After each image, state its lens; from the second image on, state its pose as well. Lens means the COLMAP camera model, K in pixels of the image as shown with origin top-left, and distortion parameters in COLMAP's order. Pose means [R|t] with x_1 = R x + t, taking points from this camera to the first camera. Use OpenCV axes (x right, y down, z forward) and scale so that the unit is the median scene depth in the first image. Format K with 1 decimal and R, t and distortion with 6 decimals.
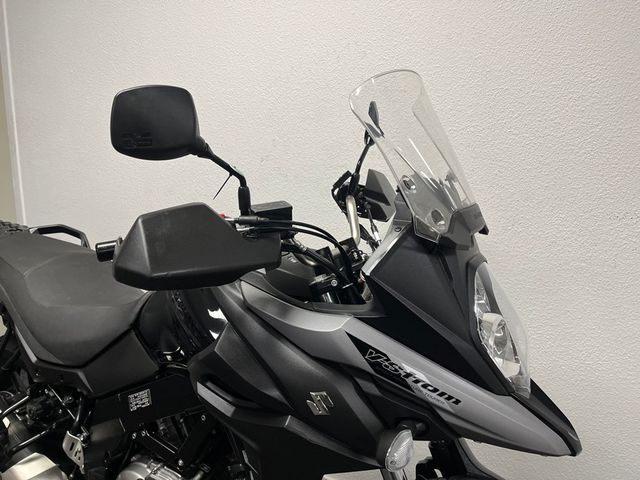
lens RADIAL K [[479.8, 0, 317.7], [0, 479.8, 242.0], [0, 0, 1]] dist [0.089991, -0.122590]
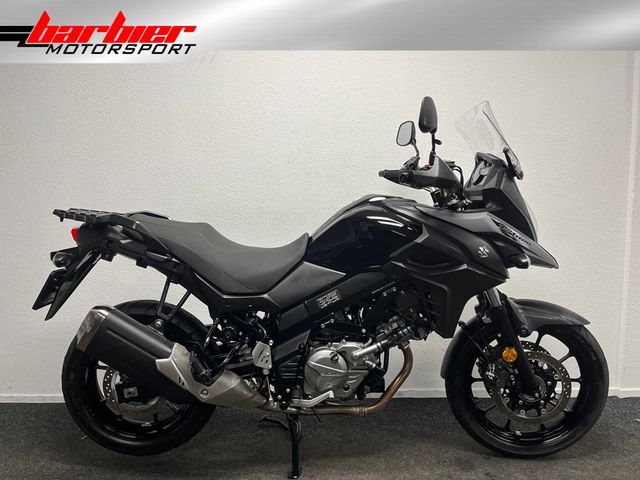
lens RADIAL K [[479.8, 0, 317.7], [0, 479.8, 242.0], [0, 0, 1]] dist [0.089991, -0.122590]
pose [[0.855937, -0.053015, 0.514355, -1.150982], [0.106664, 0.991439, -0.075310, 0.253412], [-0.505959, 0.119324, 0.854264, -0.297949]]
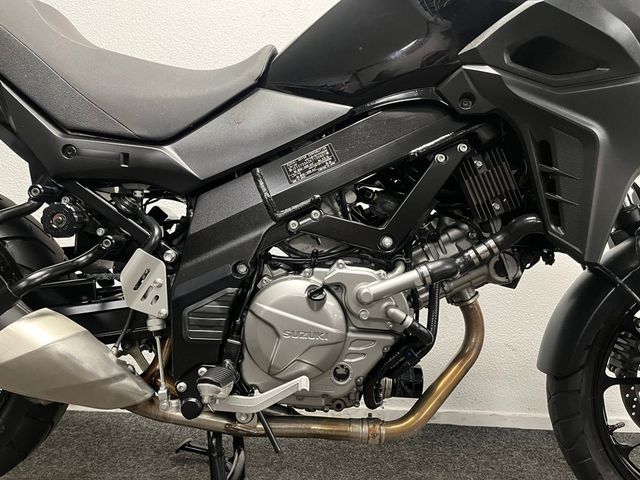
lens RADIAL K [[479.8, 0, 317.7], [0, 479.8, 242.0], [0, 0, 1]] dist [0.089991, -0.122590]
pose [[0.861031, 0.027748, 0.507794, -0.680671], [0.056779, 0.987022, -0.150210, 0.523351], [-0.505372, 0.158167, 0.848282, 0.443296]]
